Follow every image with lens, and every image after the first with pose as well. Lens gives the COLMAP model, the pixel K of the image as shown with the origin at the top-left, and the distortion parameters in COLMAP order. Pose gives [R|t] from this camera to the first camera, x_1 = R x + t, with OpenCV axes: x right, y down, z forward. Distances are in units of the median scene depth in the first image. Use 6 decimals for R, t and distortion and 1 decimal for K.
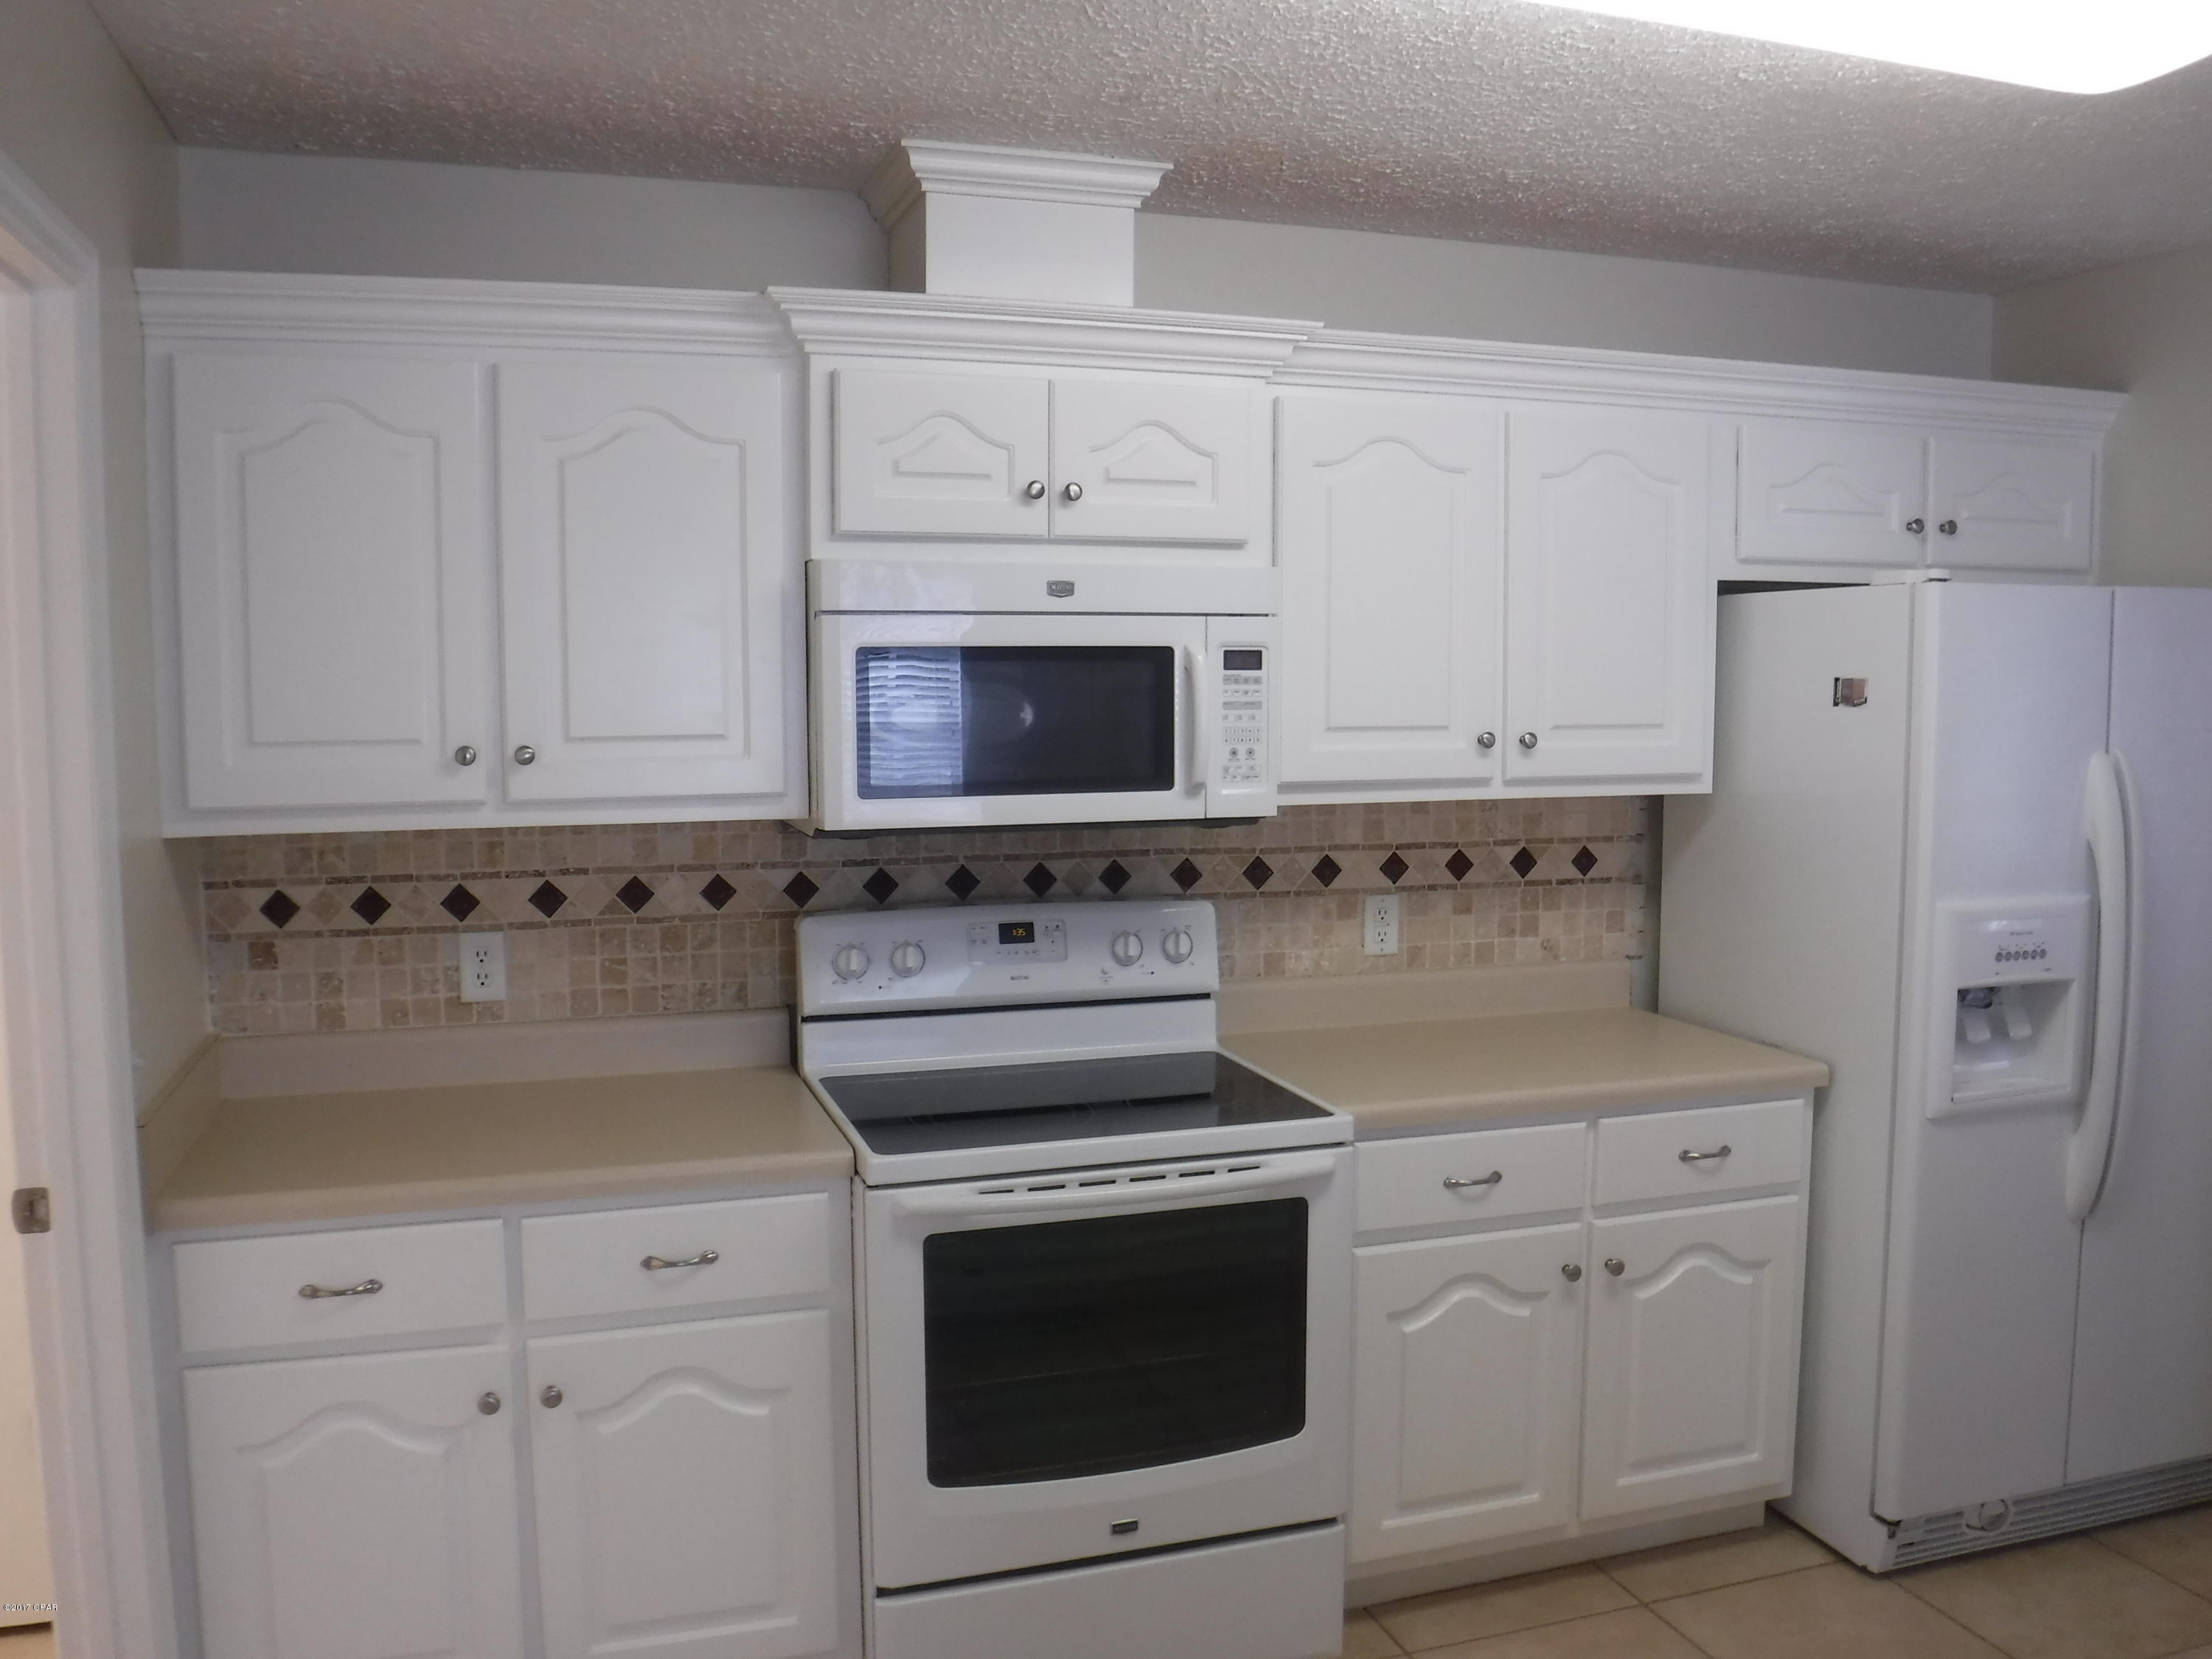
lens RADIAL K [[1796.5, 0, 1106.0], [0, 1796.5, 829.5], [0, 0, 1]] dist [-0.096080, 0.001021]
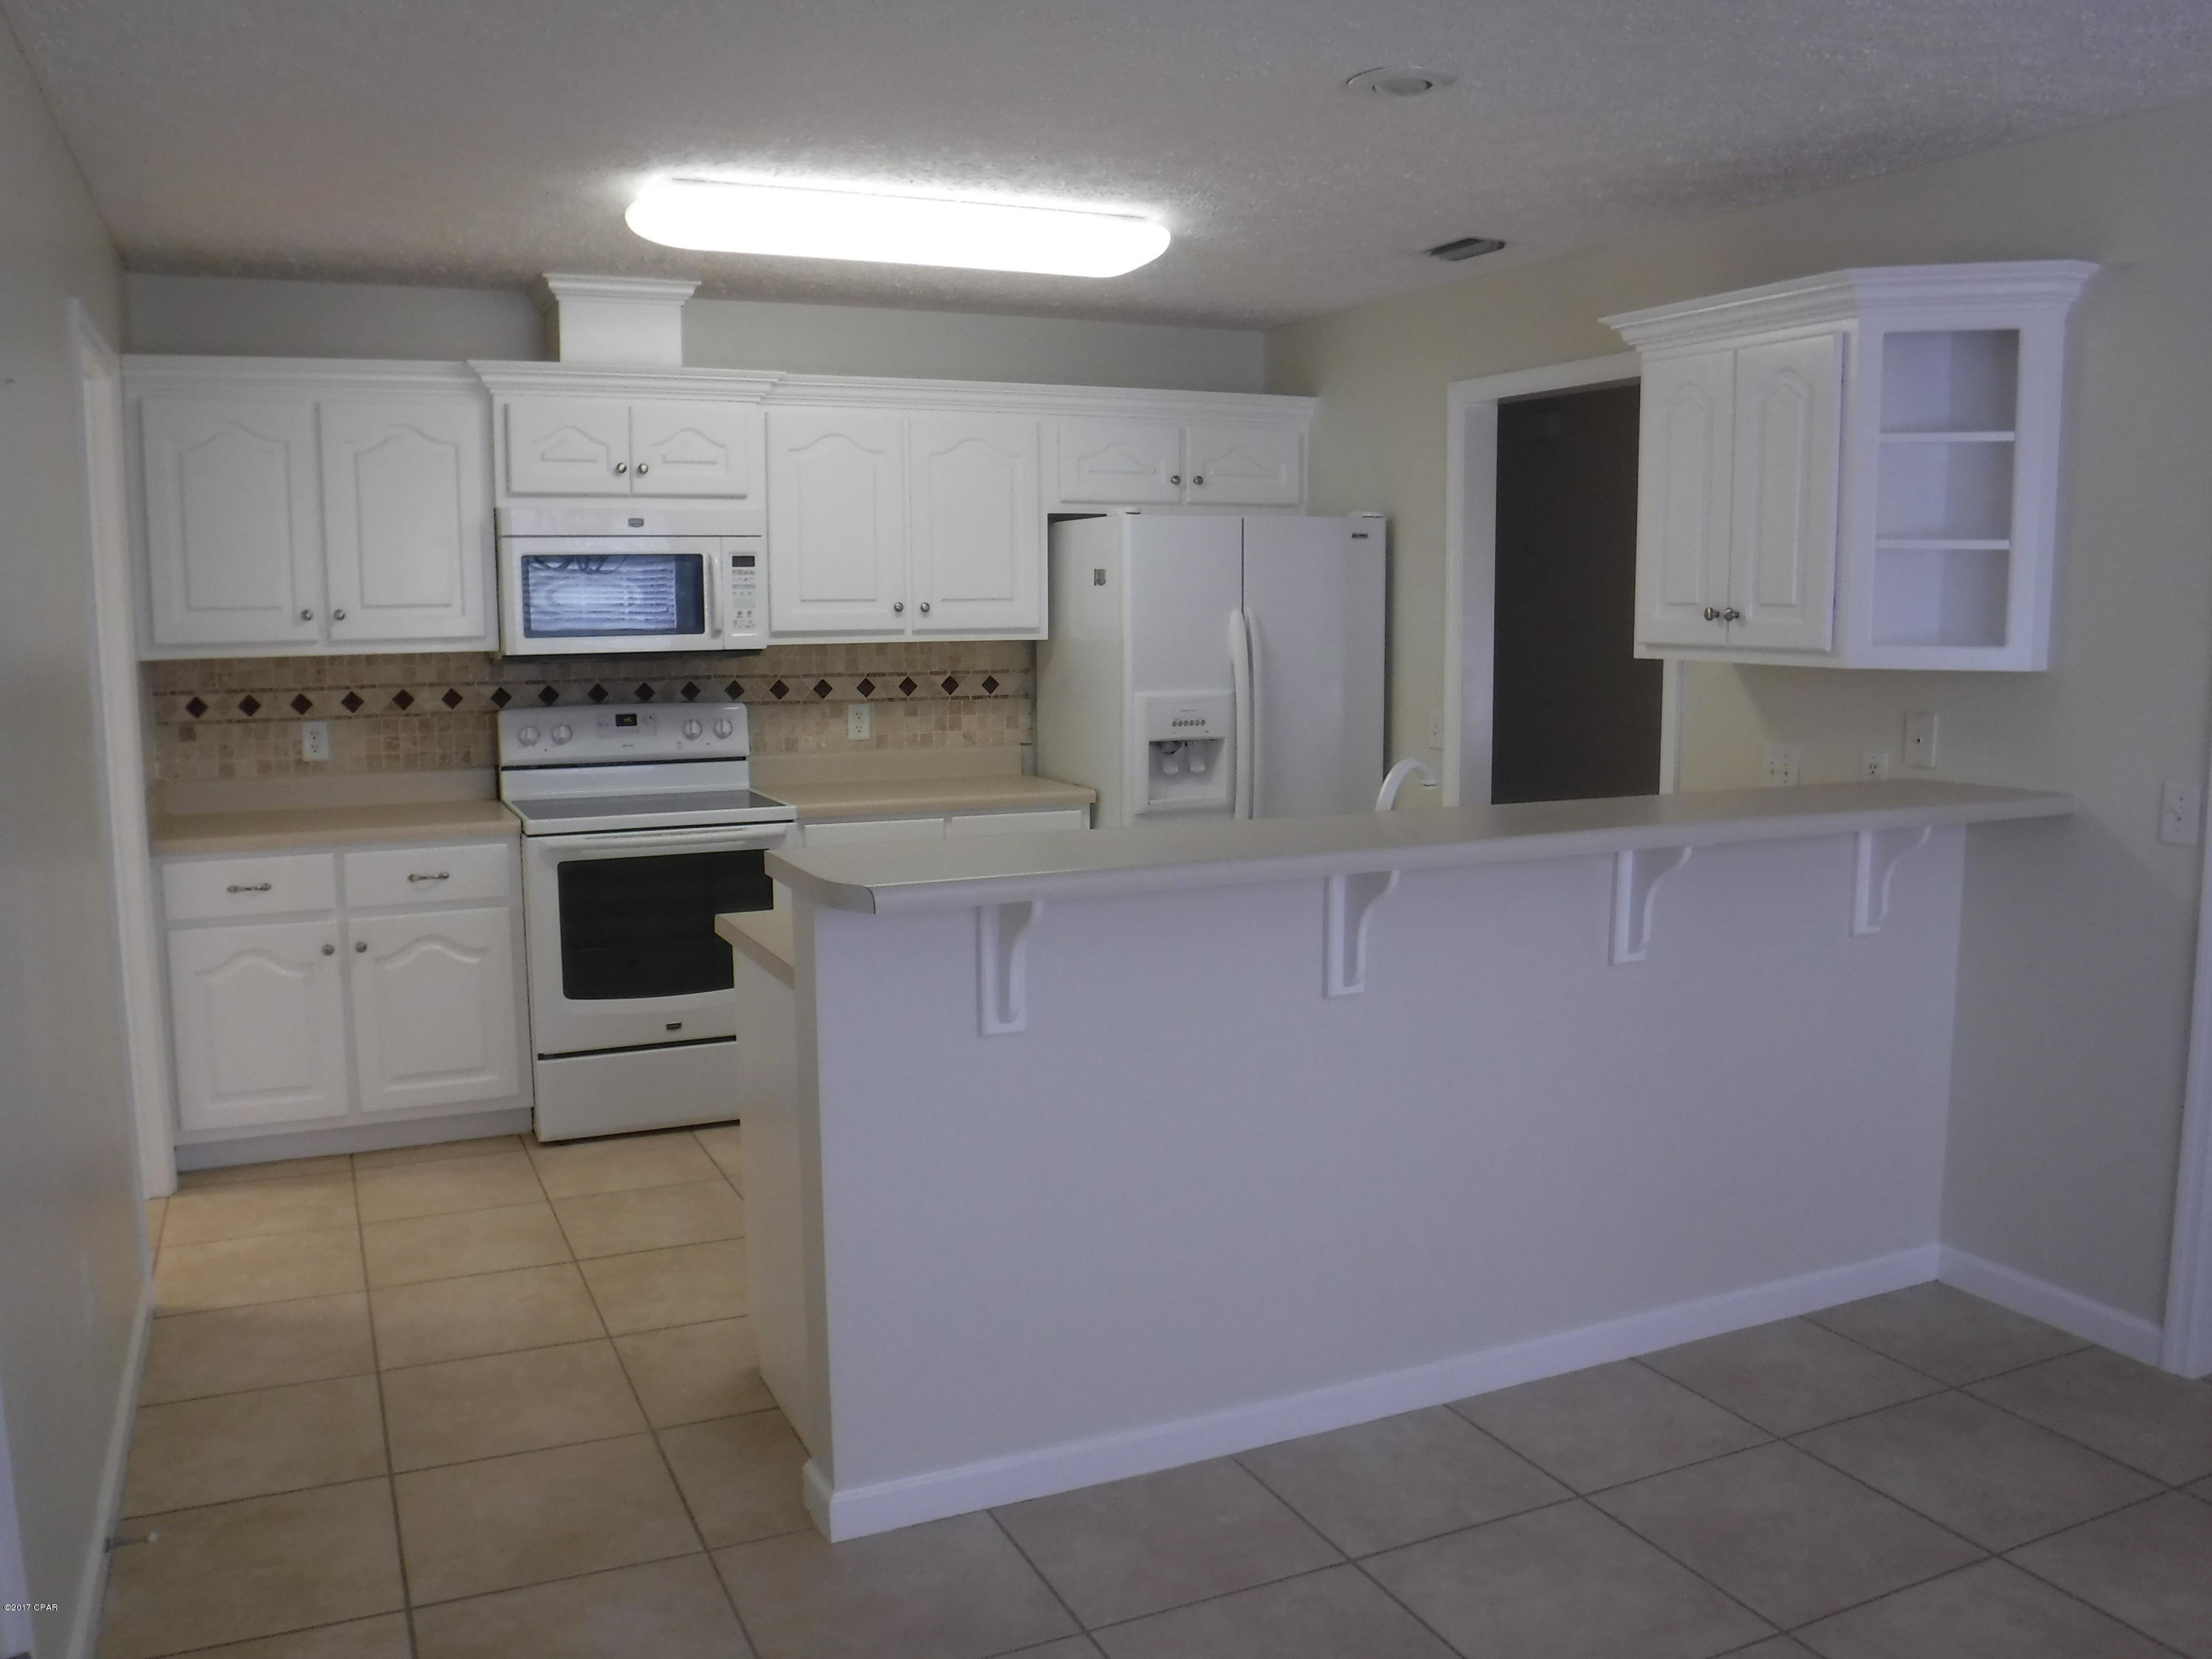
lens RADIAL K [[1809.1, 0, 1089.3], [0, 1809.1, 829.4], [0, 0, 1]] dist [-0.106402, 0.039737]
pose [[0.994877, -0.016142, 0.099800, 0.232816], [0.012103, 0.999088, 0.040947, 0.102580], [-0.100370, -0.039529, 0.994165, -0.822323]]
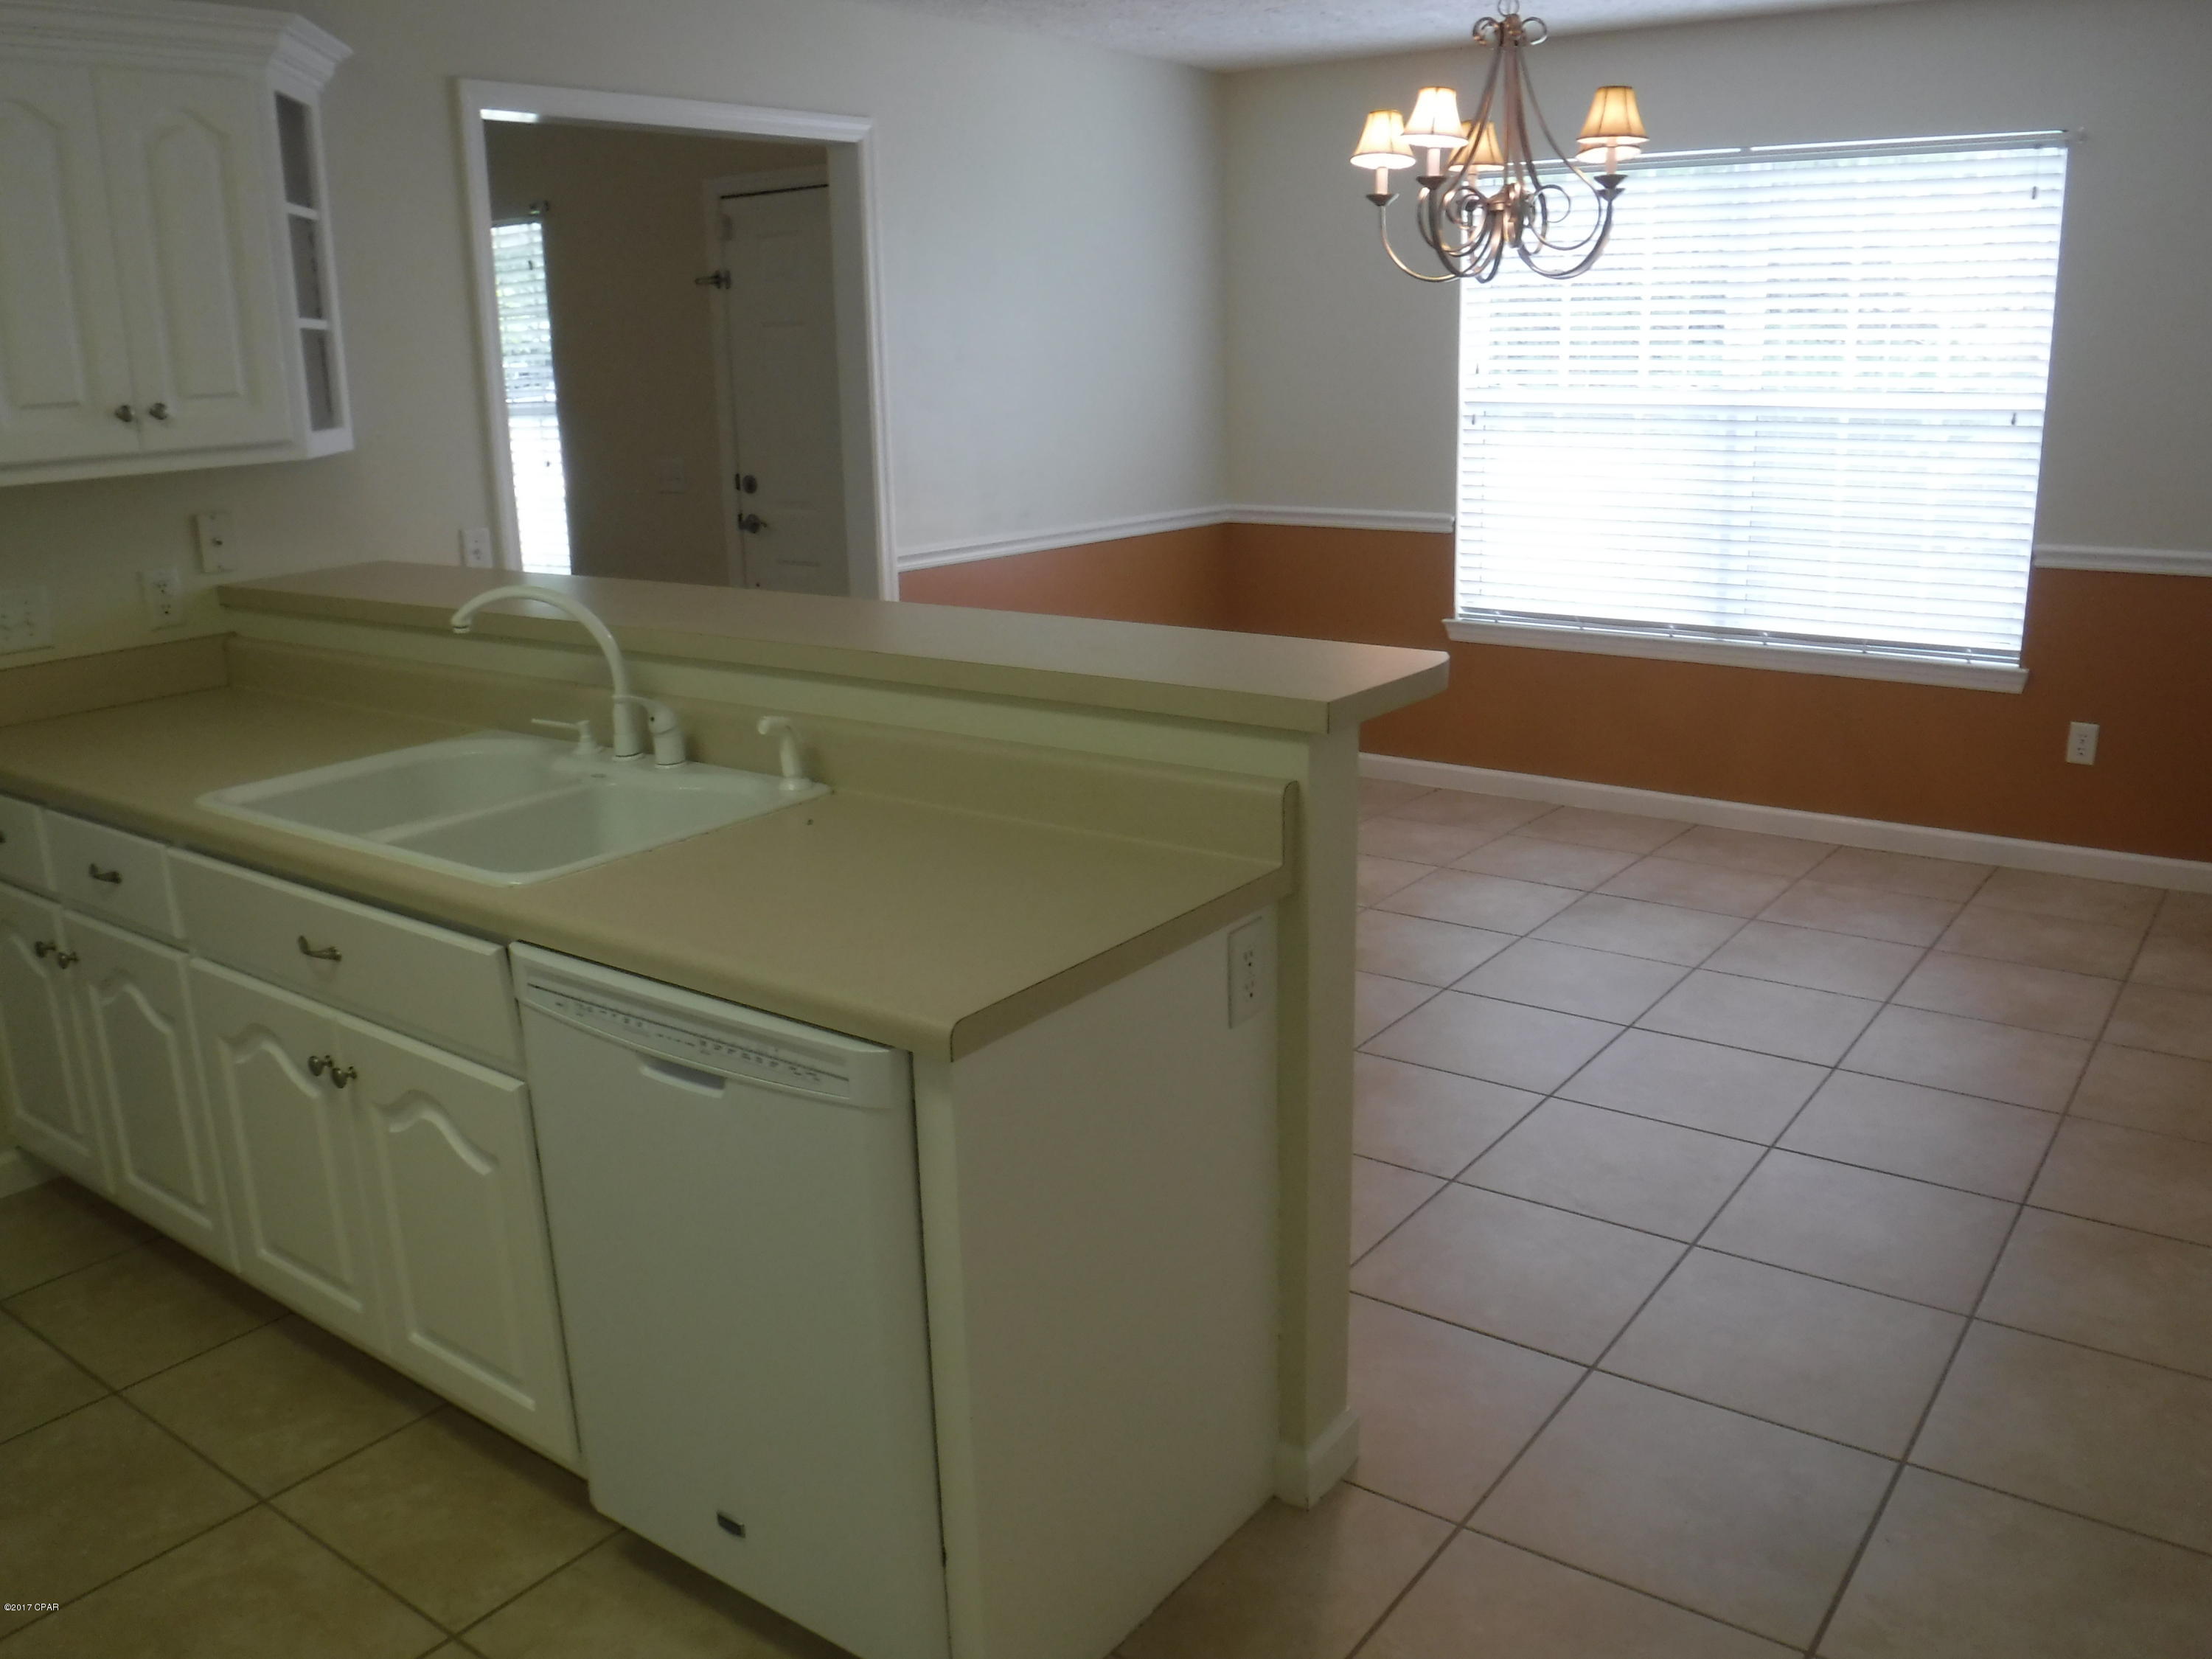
lens RADIAL K [[1782.2, 0, 1097.3], [0, 1782.2, 846.1], [0, 0, 1]] dist [-0.117679, 0.044274]
pose [[-0.576808, -0.207663, 0.790043, -0.340828], [0.097396, 0.942766, 0.318914, -0.023738], [-0.811053, 0.260899, -0.523569, 0.596413]]
